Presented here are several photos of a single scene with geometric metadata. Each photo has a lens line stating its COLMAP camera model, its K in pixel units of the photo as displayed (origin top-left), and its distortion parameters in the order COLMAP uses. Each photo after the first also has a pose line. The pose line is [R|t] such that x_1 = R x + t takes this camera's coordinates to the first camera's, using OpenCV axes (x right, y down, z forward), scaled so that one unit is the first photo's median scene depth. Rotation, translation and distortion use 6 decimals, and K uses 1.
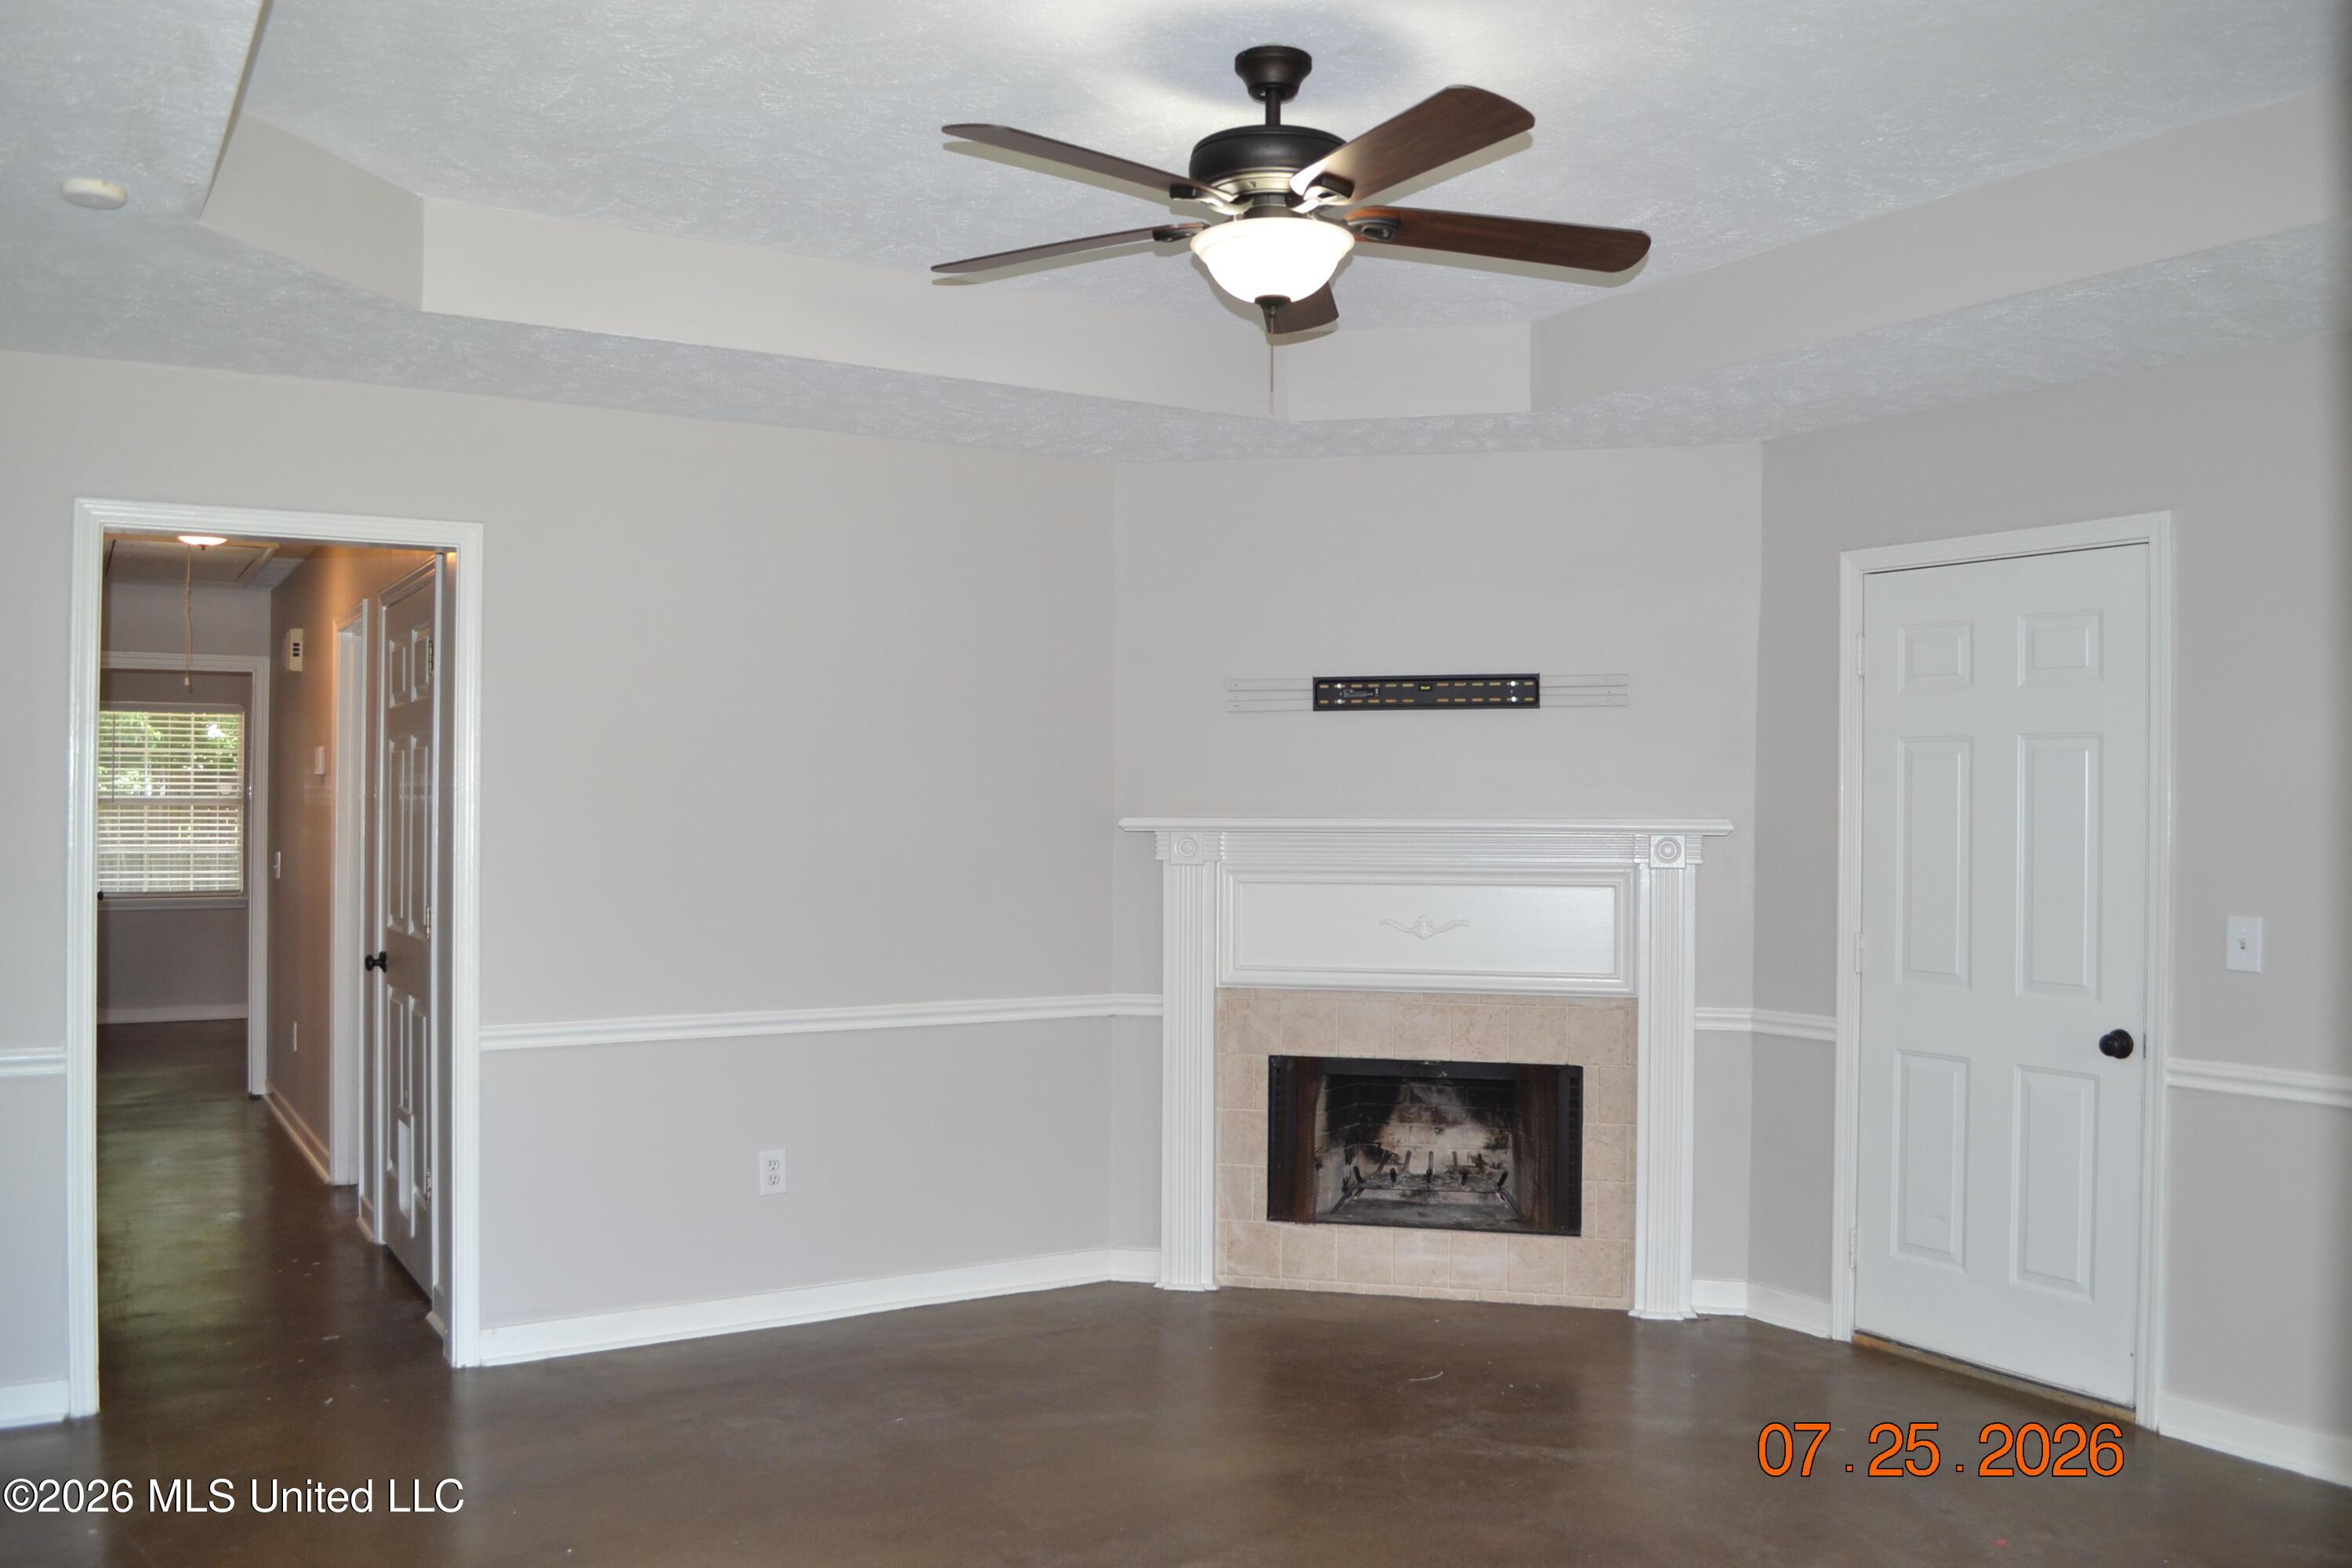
lens RADIAL K [[1881.6, 0, 1182.9], [0, 1881.6, 784.4], [0, 0, 1]] dist [-0.080661, 0.006971]
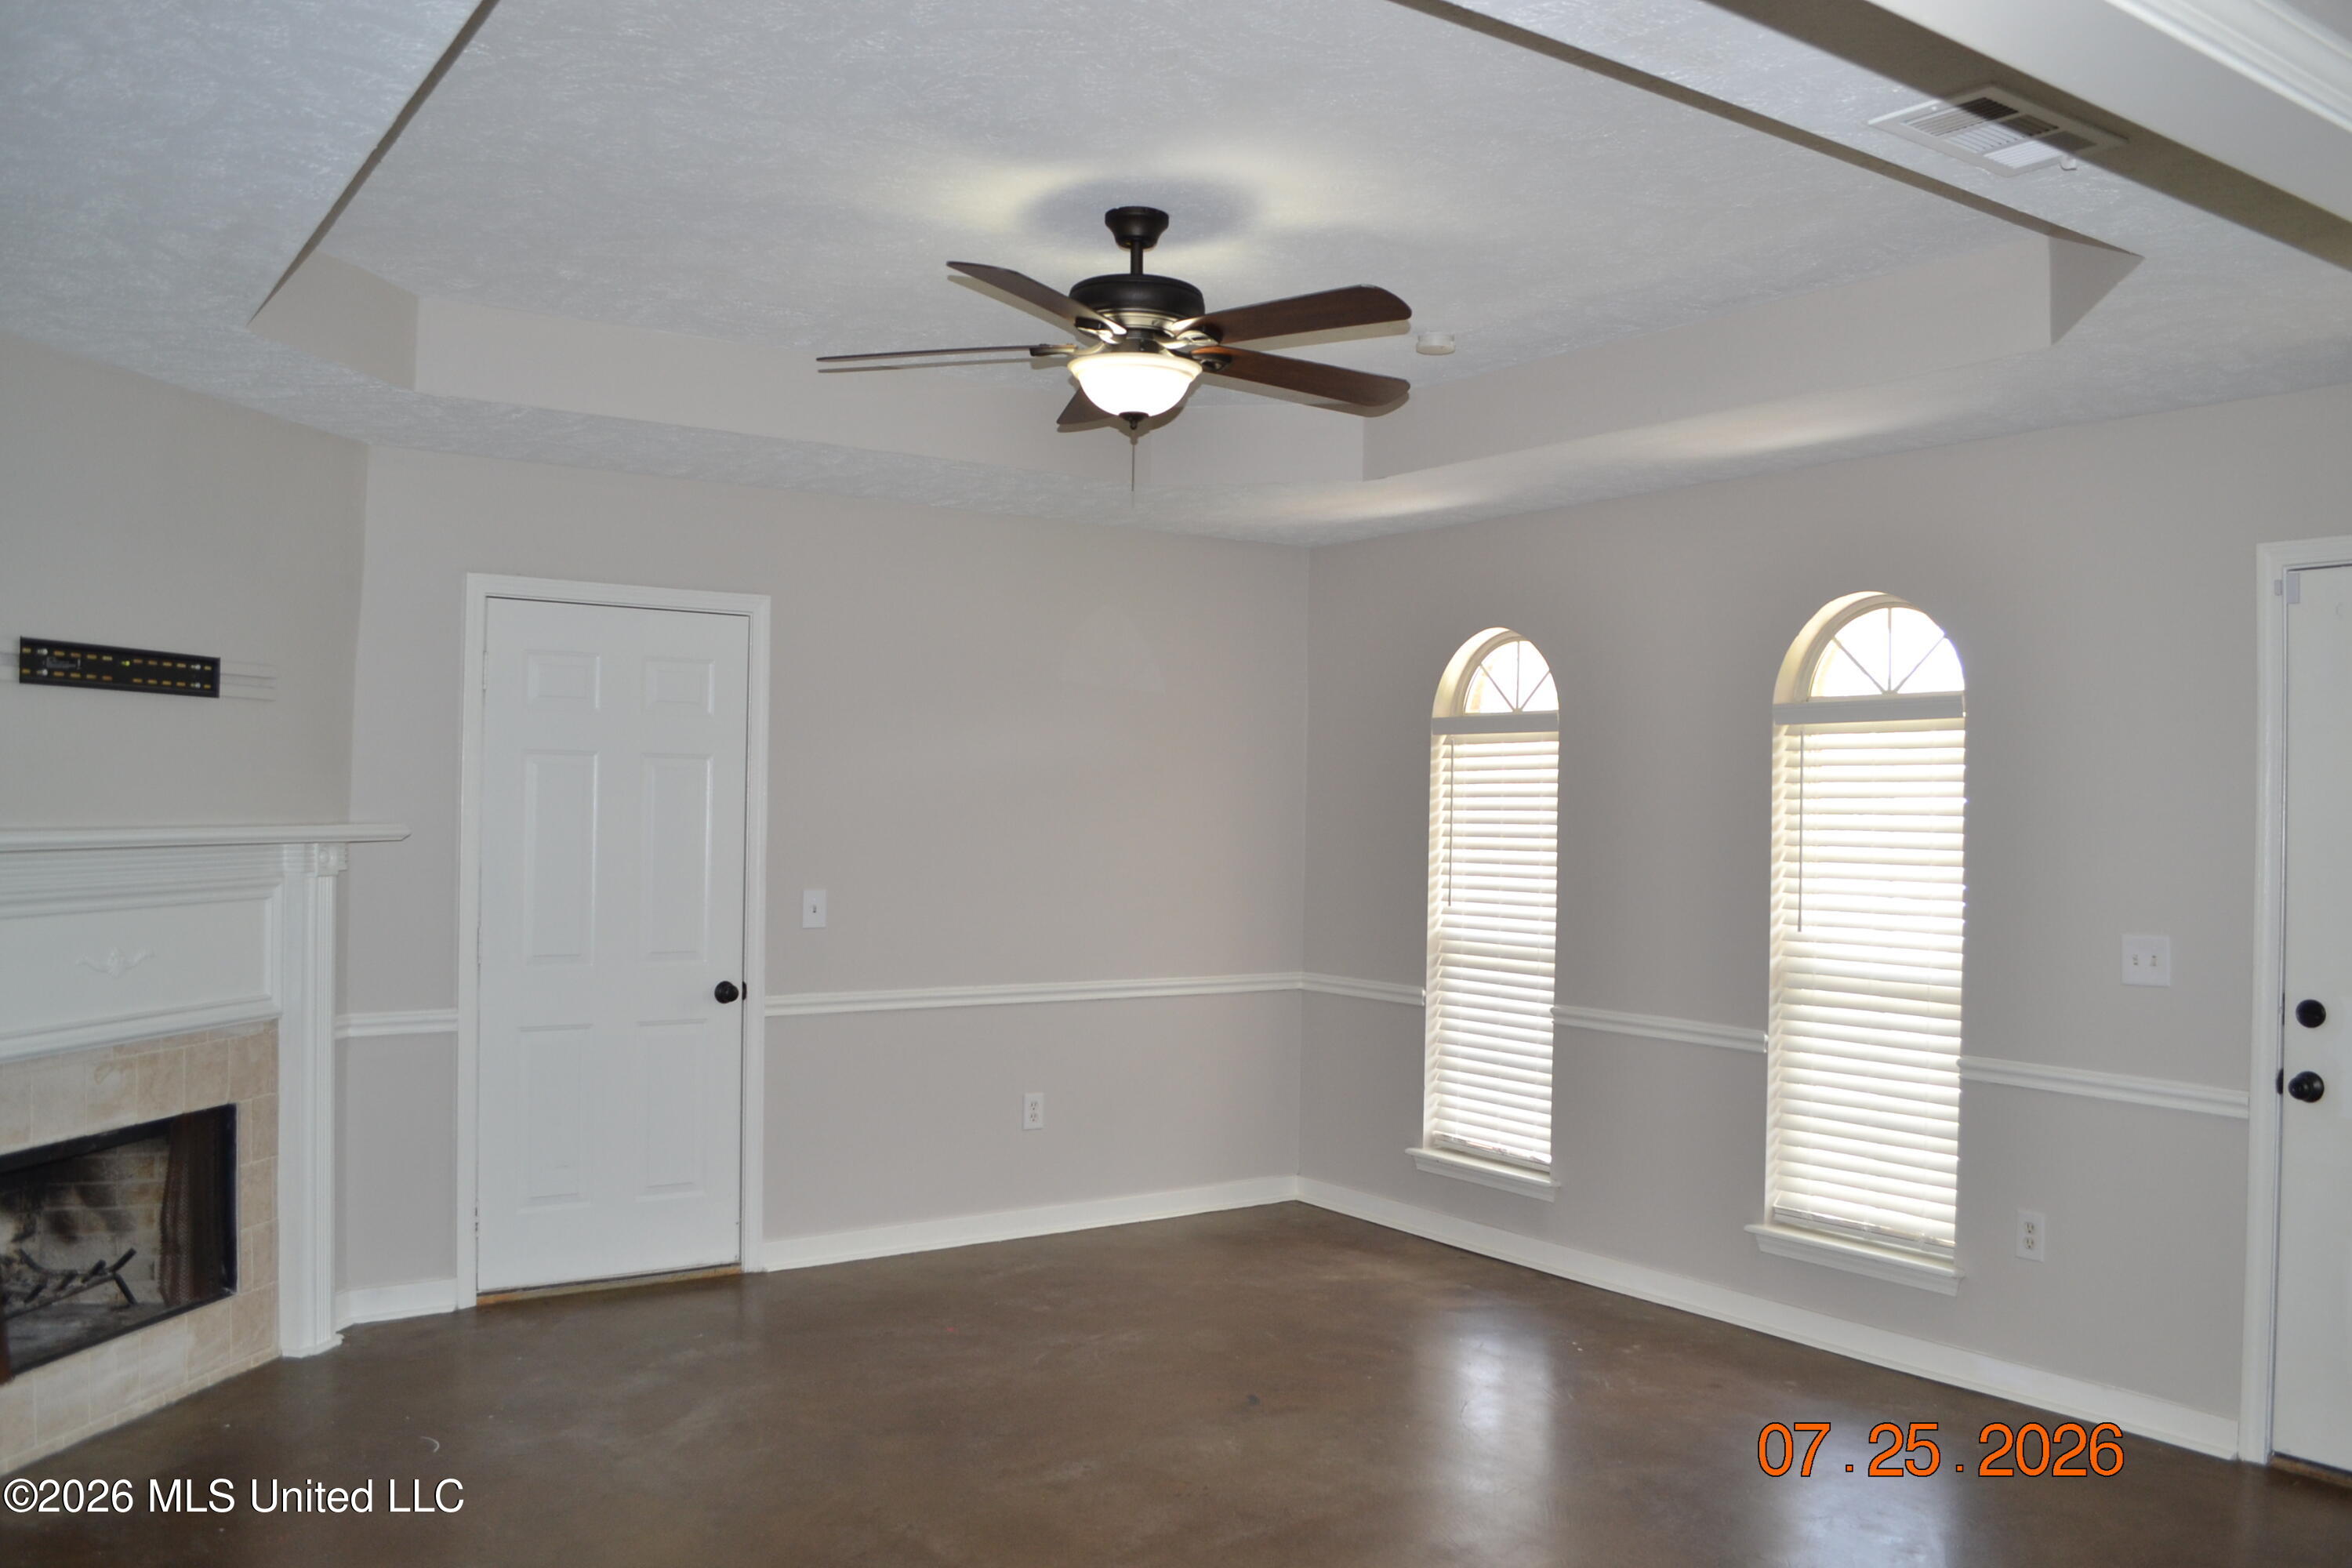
lens RADIAL K [[1881.6, 0, 1190.2], [0, 1881.6, 786.8], [0, 0, 1]] dist [-0.080661, 0.006971]
pose [[-0.058406, 0.003154, 0.998288, -0.713536], [-0.024538, 0.999688, -0.004594, -0.007008], [-0.997991, -0.024764, -0.058310, 0.626708]]
